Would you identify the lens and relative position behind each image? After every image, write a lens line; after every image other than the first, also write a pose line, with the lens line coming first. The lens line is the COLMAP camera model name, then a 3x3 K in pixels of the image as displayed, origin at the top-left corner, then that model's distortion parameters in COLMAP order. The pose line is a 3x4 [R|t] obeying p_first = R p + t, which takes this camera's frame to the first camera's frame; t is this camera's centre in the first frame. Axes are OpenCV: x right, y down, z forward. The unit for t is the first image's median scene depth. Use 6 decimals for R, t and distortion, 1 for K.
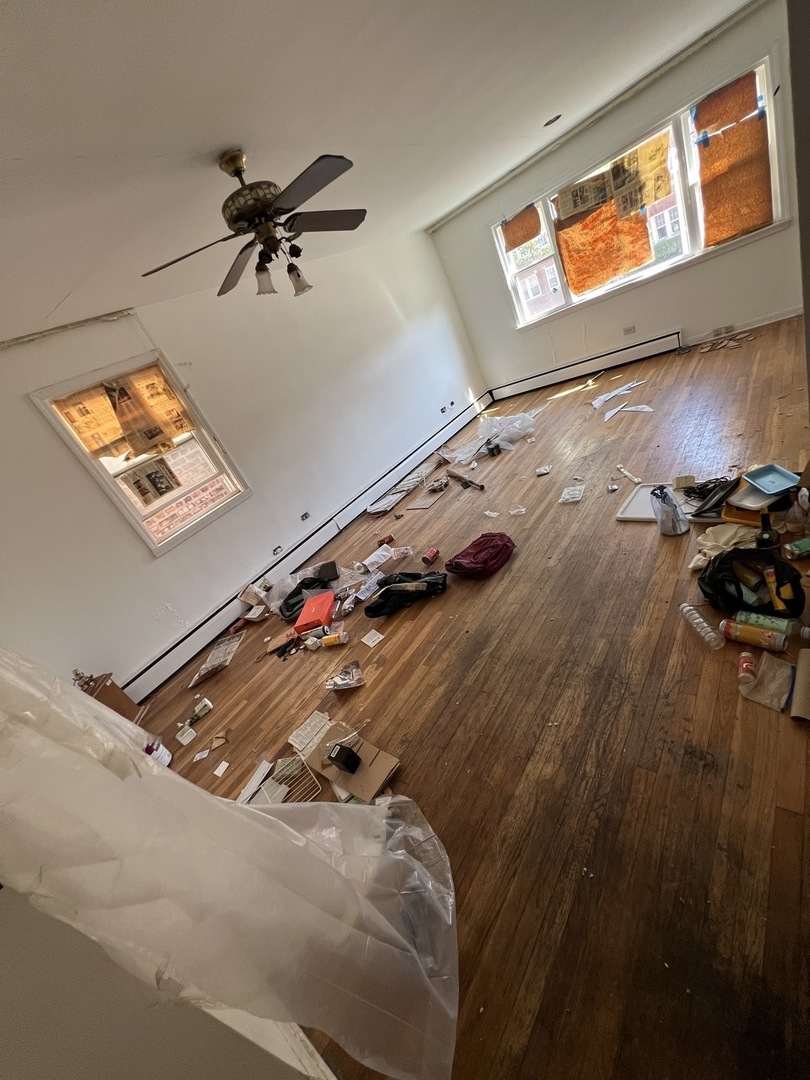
lens RADIAL K [[436.6, 0, 407.6], [0, 436.6, 542.5], [0, 0, 1]] dist [-0.003375, -0.000237]
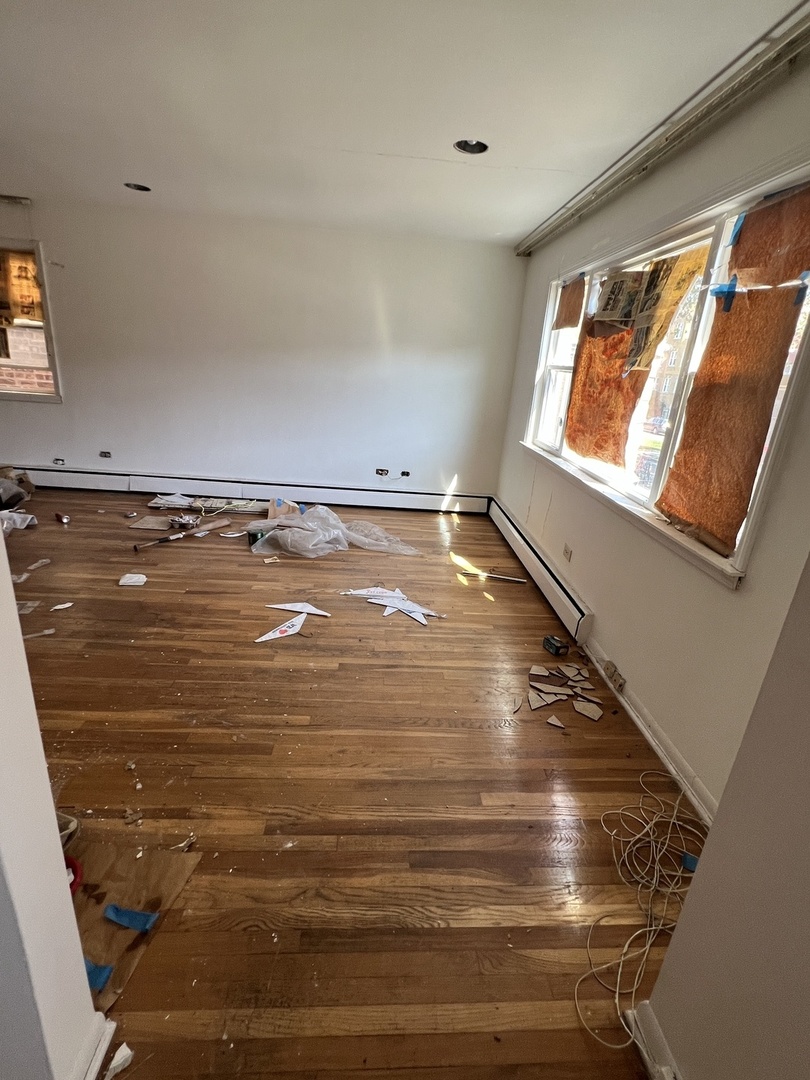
lens RADIAL K [[512.1, 0, 407.8], [0, 512.1, 540.1], [0, 0, 1]] dist [-0.004189, -0.000441]
pose [[0.563652, 0.660236, -0.496371, 0.890894], [-0.635037, 0.730653, 0.250747, -0.676471], [0.528227, 0.173880, 0.831109, 0.476118]]
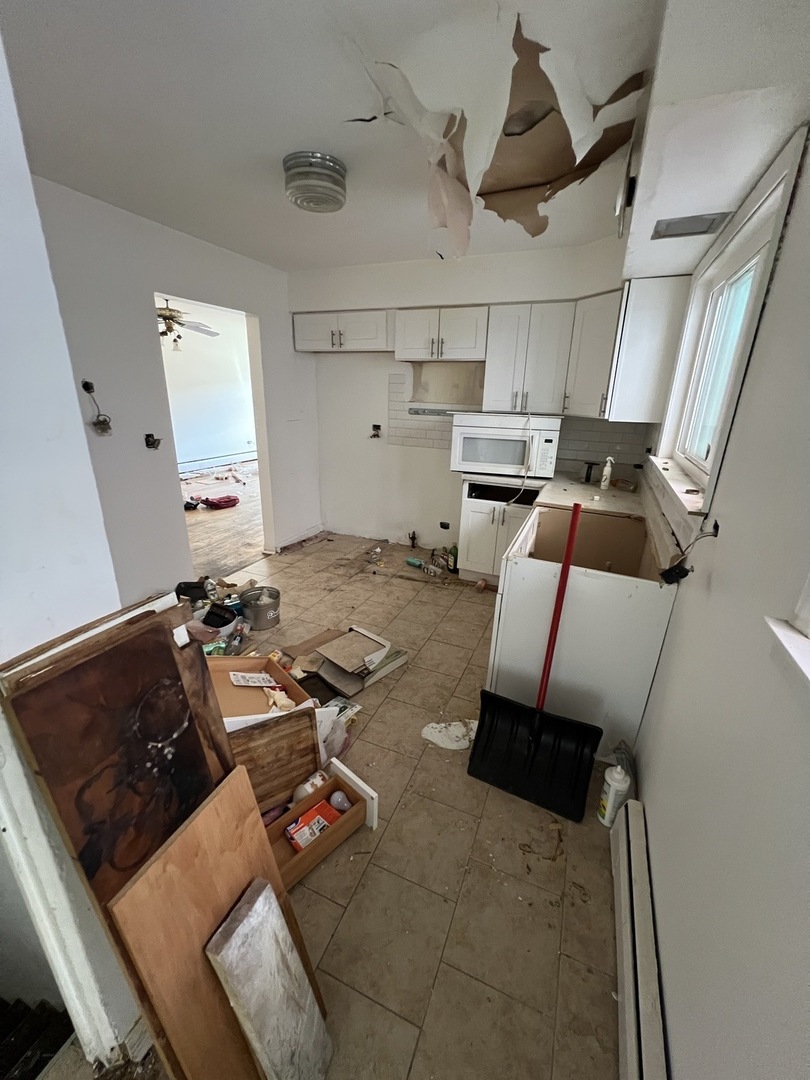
lens RADIAL K [[436.6, 0, 405.0], [0, 436.6, 537.7], [0, 0, 1]] dist [-0.003375, -0.000237]
pose [[0.868263, 0.337953, 0.363191, 0.165321], [-0.268713, 0.935764, -0.228339, 0.297394], [-0.417029, 0.100664, 0.903302, -0.804776]]
